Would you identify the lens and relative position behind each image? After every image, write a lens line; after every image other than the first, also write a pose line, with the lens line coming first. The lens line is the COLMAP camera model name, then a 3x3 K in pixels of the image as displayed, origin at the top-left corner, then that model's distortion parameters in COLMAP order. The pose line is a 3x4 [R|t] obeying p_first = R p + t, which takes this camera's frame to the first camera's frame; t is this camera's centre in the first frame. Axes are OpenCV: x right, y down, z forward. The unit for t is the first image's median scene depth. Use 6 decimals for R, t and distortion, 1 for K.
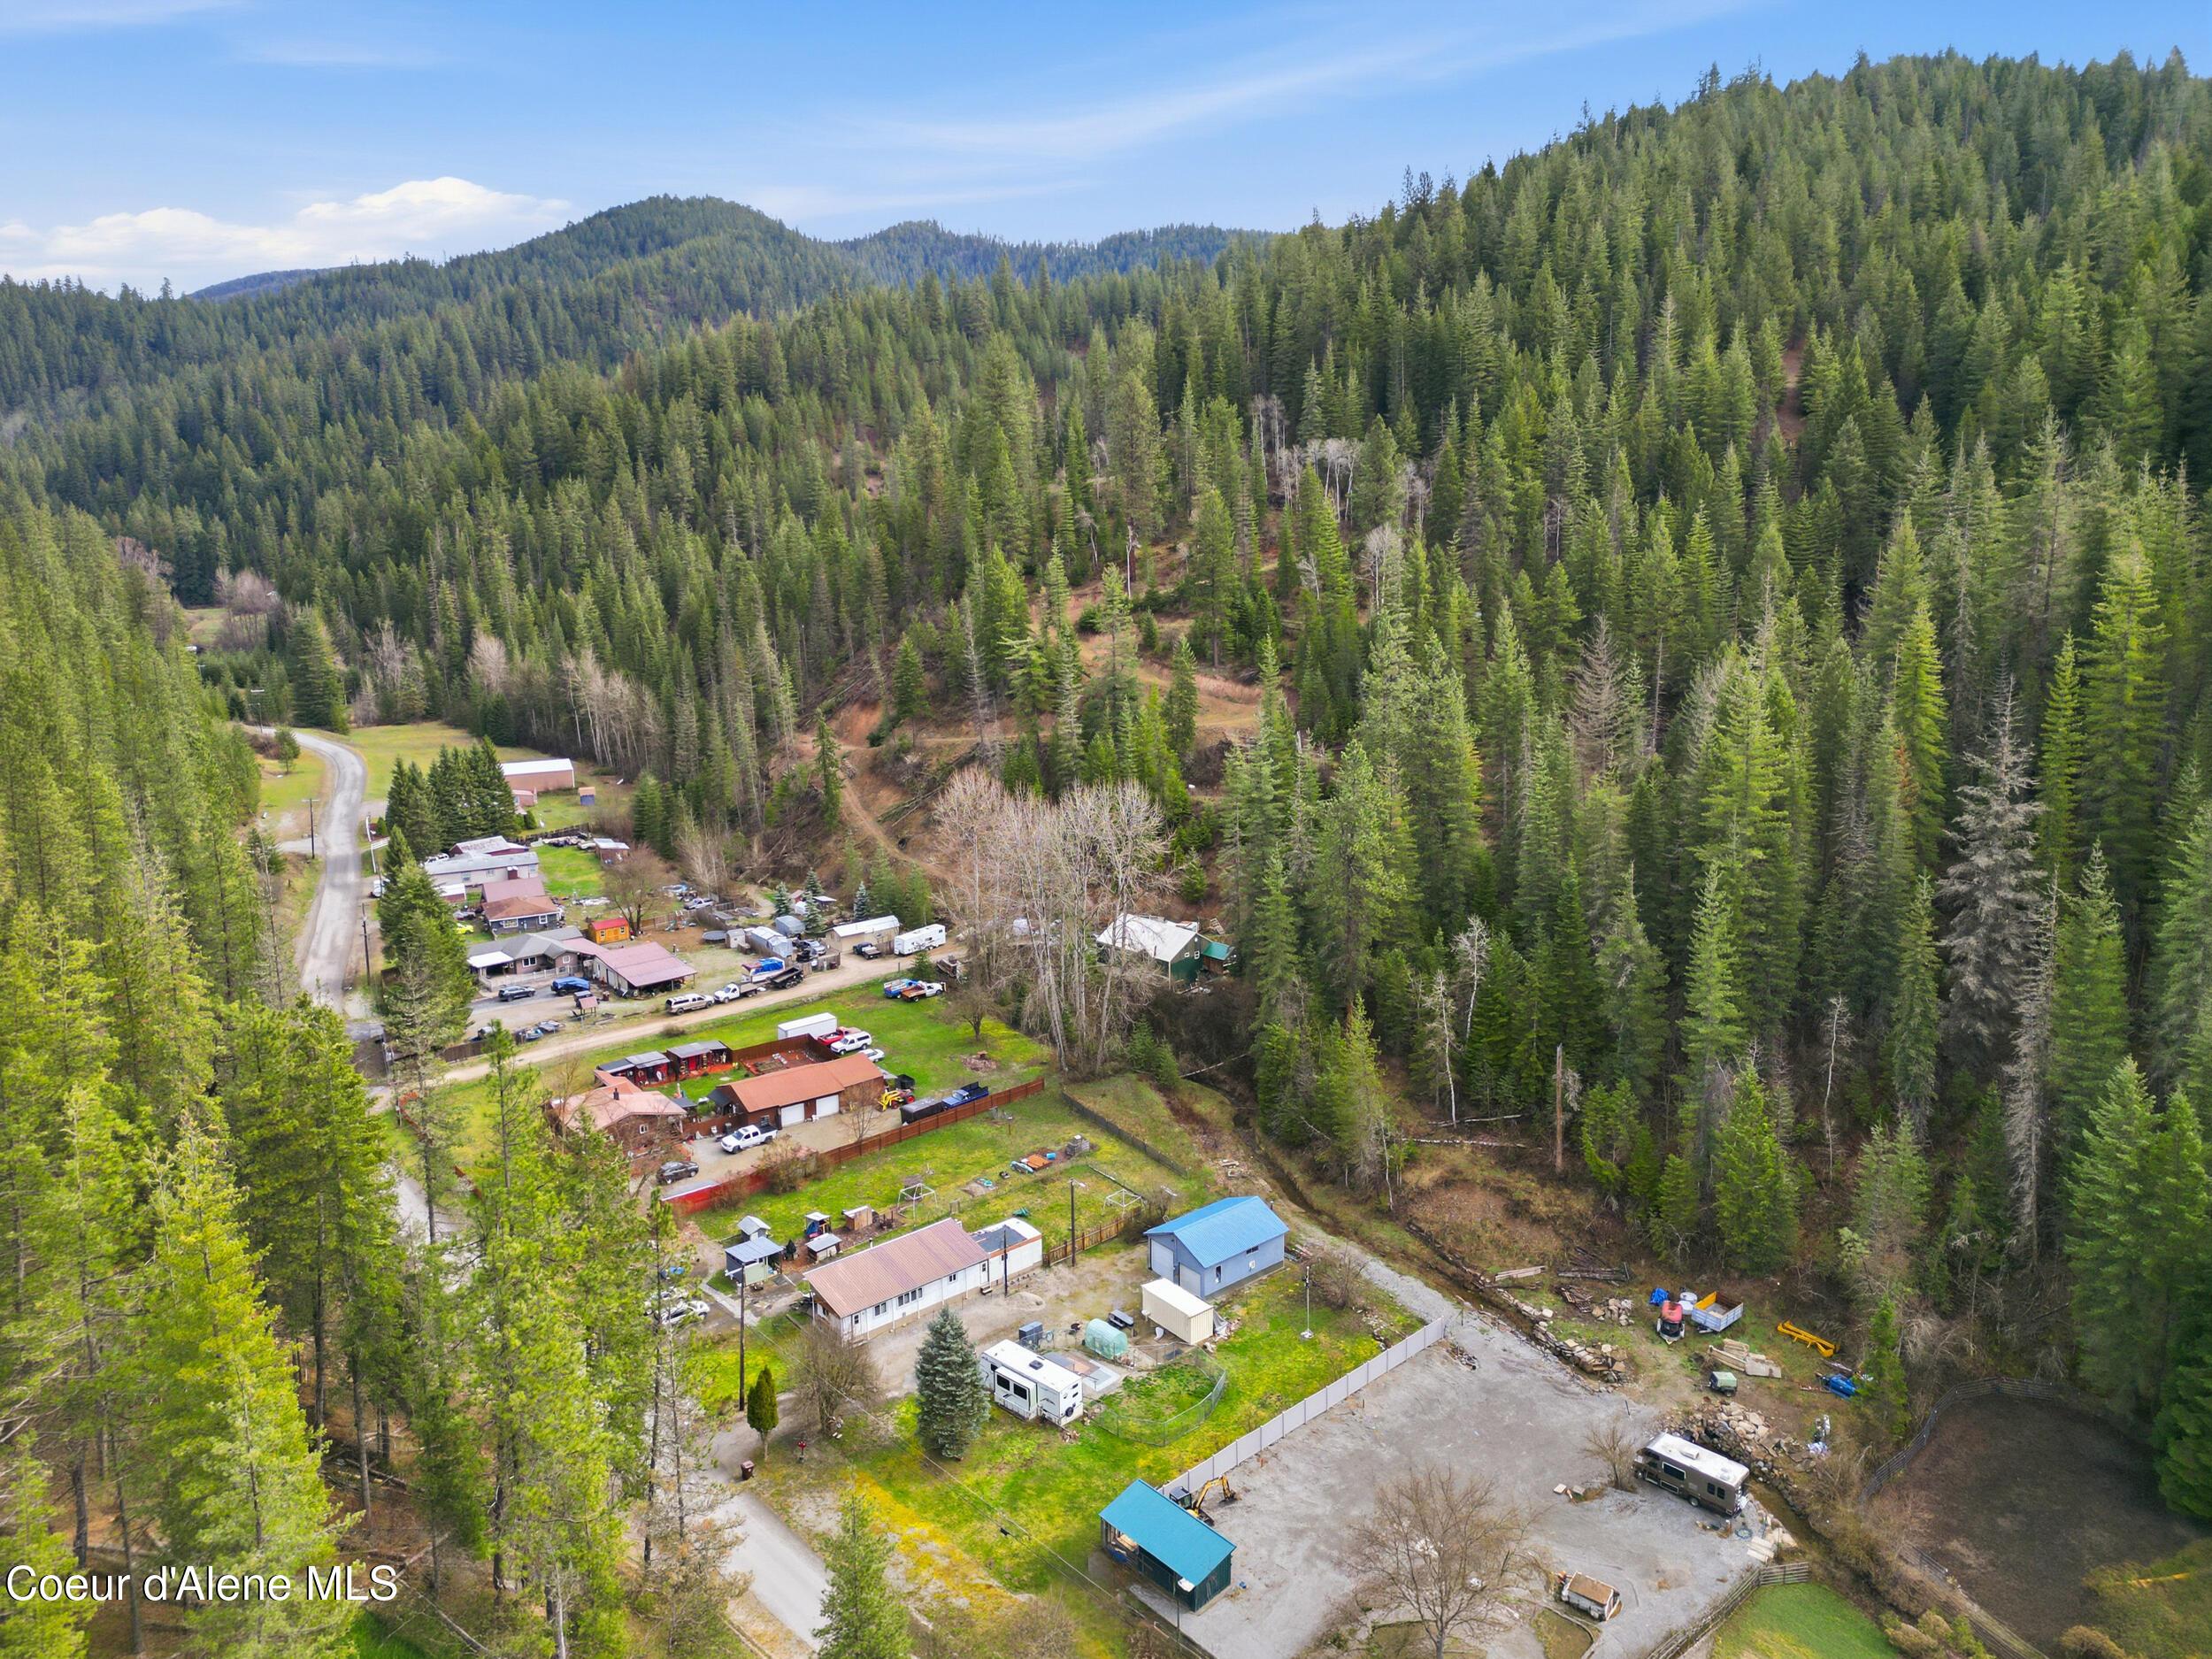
lens RADIAL K [[1566.0, 0, 1157.6], [0, 1566.0, 753.5], [0, 0, 1]] dist [0.133689, -0.270199]
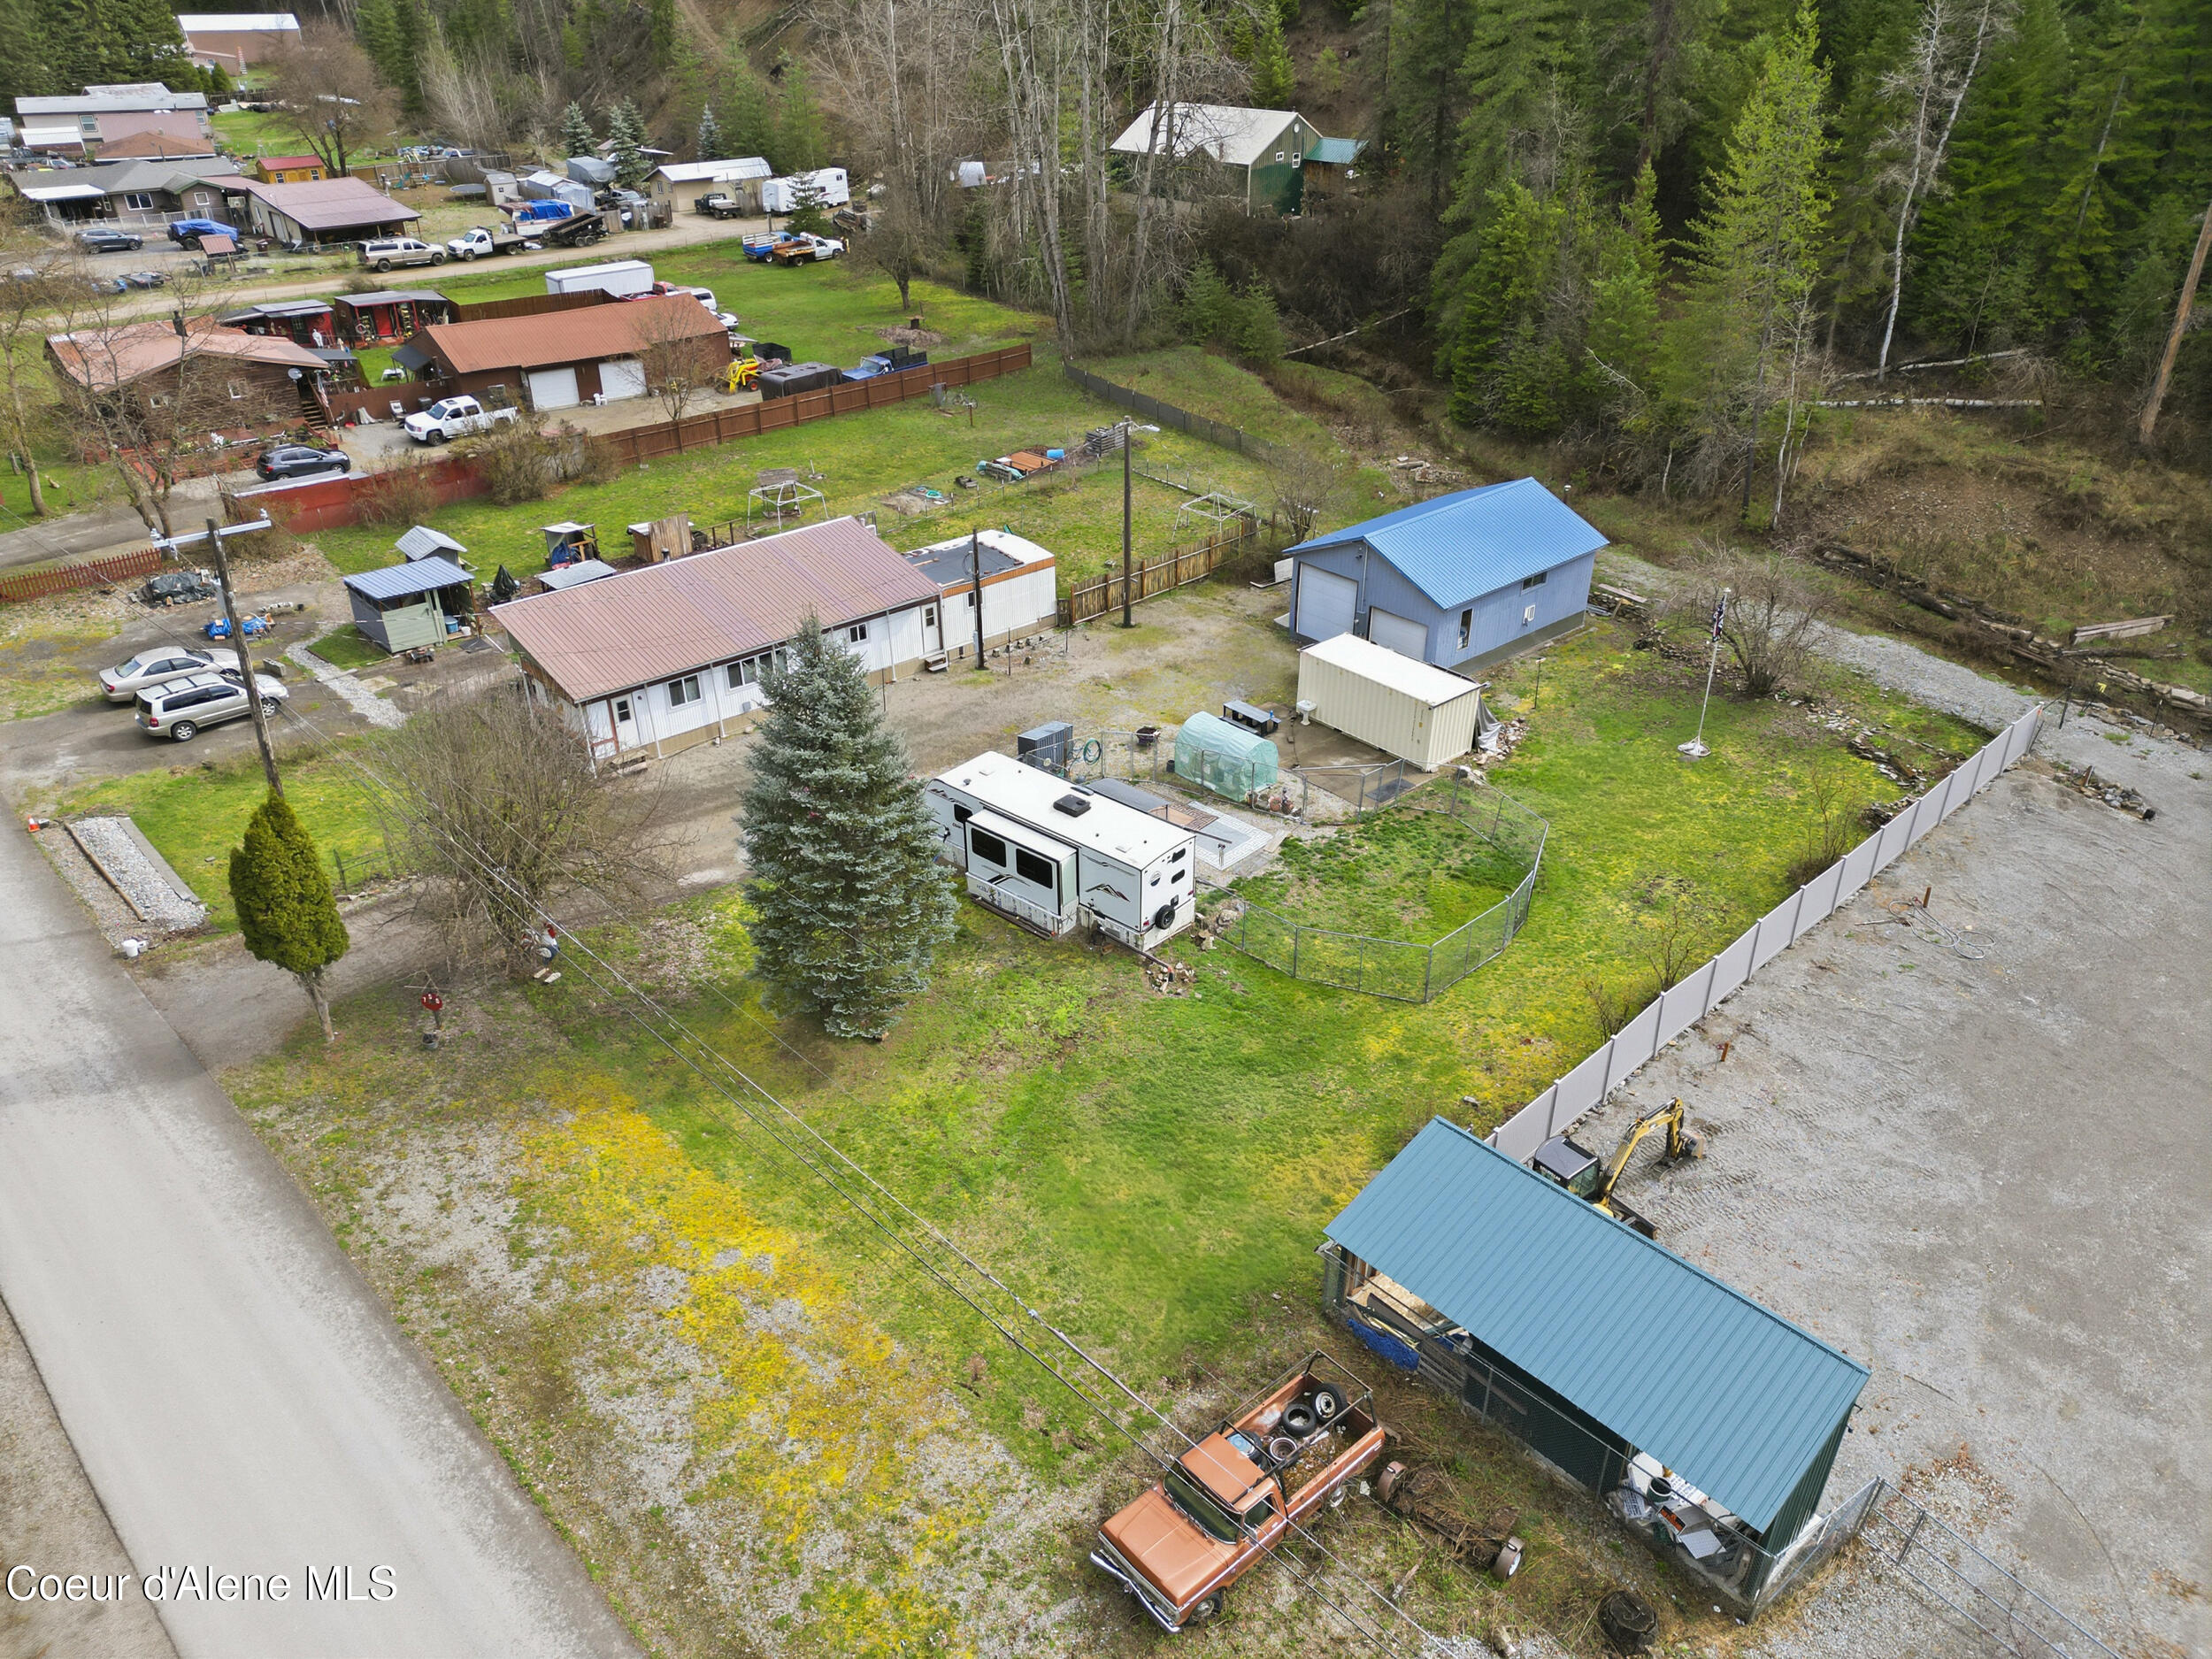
lens RADIAL K [[1536.8, 0, 1096.4], [0, 1536.8, 823.5], [0, 0, 1]] dist [0.078984, -0.075750]
pose [[0.999991, -0.001560, -0.003985, -0.060125], [0.002800, 0.942722, 0.333567, 0.230240], [0.003237, -0.333575, 0.942718, 0.562919]]
